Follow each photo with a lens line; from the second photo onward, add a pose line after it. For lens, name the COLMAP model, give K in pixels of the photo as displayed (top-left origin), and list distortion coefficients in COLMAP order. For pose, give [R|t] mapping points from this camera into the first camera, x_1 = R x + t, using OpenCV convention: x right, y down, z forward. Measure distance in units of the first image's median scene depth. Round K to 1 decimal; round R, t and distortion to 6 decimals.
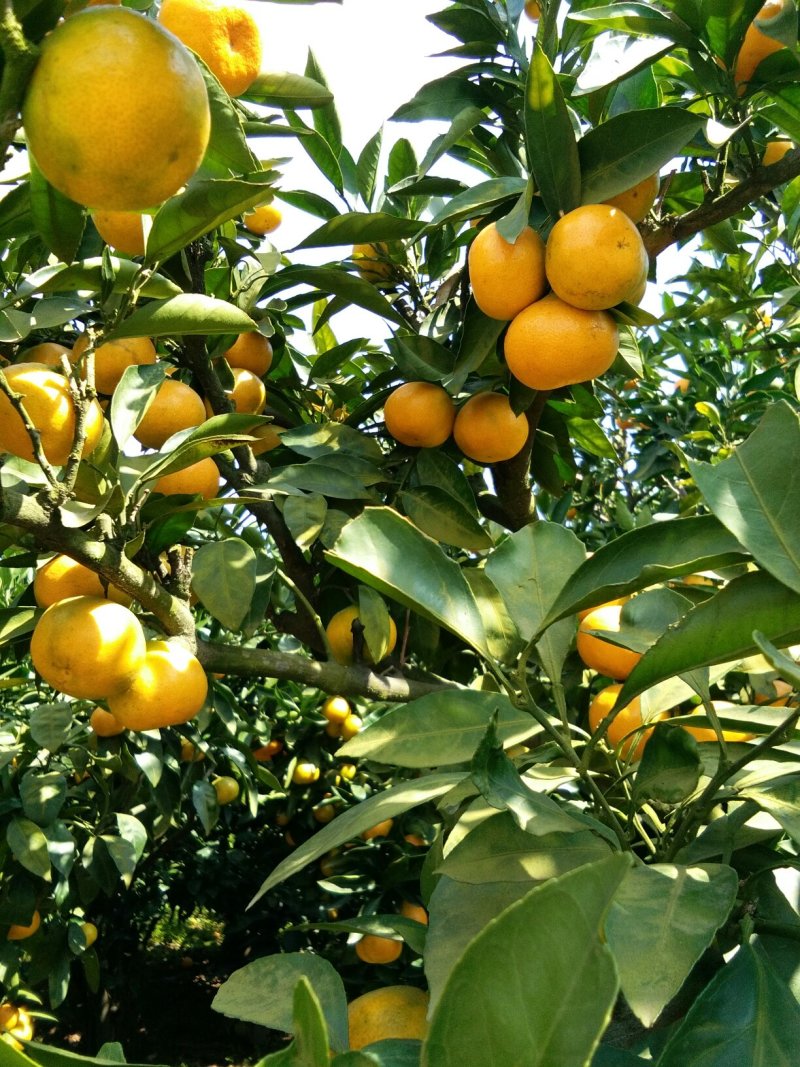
lens RADIAL K [[848.7, 0, 400.0], [0, 848.7, 533.5], [0, 0, 1]] dist [-0.004492, -0.034305]
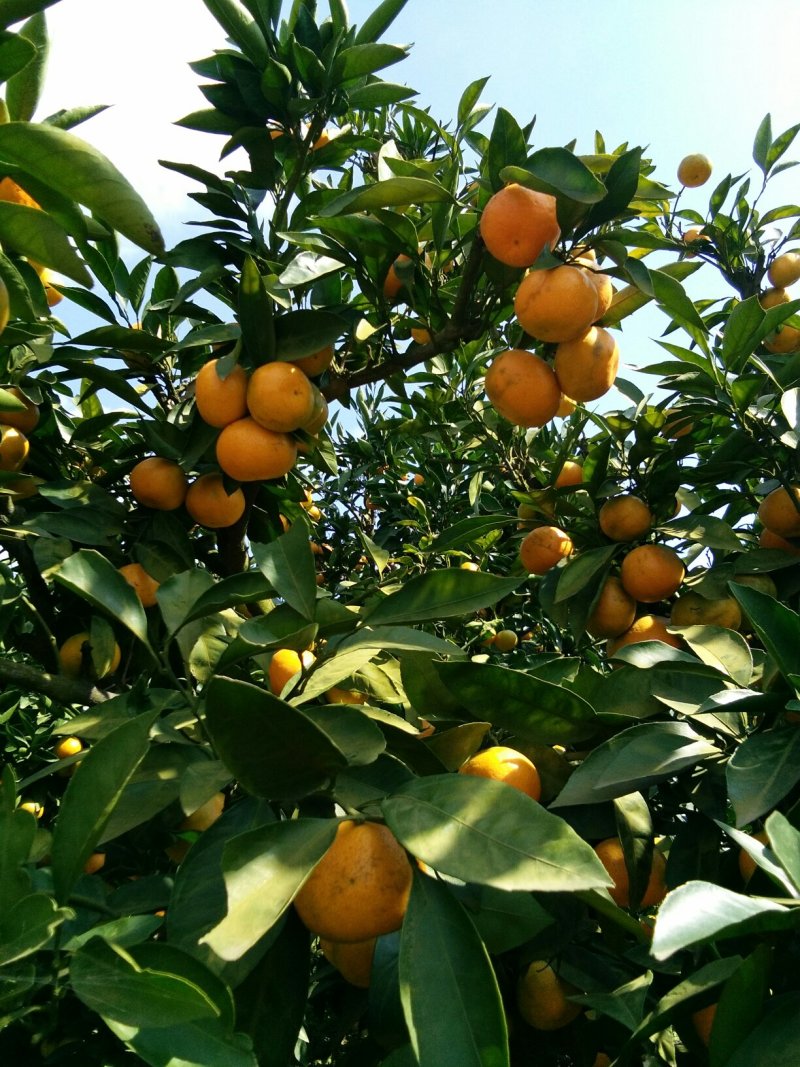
lens RADIAL K [[858.6, 0, 399.7], [0, 858.6, 550.5], [0, 0, 1]] dist [0.008442, 0.006196]
pose [[0.961550, 0.101592, 0.255148, 0.051227], [-0.087133, 0.993916, -0.067375, 0.012423], [-0.260441, 0.042553, 0.964552, -0.313792]]
